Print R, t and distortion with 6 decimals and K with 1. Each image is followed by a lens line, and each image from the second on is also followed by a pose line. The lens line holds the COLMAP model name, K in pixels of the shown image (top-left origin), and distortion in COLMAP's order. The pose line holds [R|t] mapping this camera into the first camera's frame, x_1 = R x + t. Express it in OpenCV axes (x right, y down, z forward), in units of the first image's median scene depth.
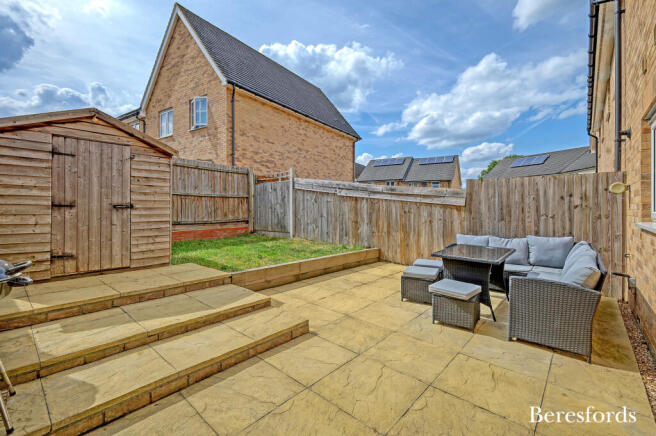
lens RADIAL K [[283.2, 0, 327.2], [0, 283.2, 207.3], [0, 0, 1]] dist [-0.000275, 0.000062]
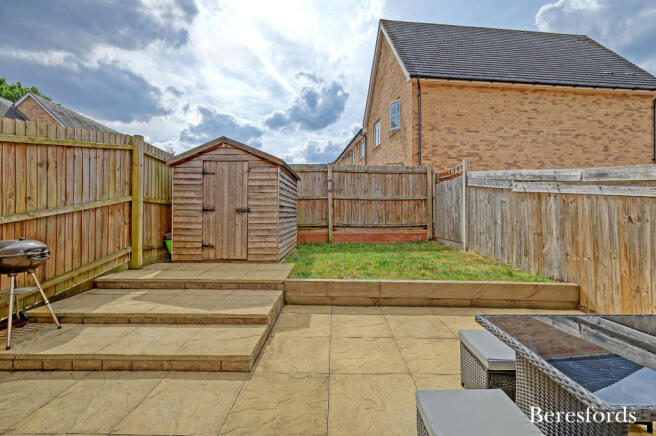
lens RADIAL K [[284.7, 0, 329.6], [0, 284.7, 211.3], [0, 0, 1]] dist [0.002766, 0.000314]
pose [[0.654102, -0.002639, -0.756401, 0.263307], [0.003859, 0.999993, -0.000152, 0.001513], [0.756396, -0.002820, 0.654108, 0.260007]]
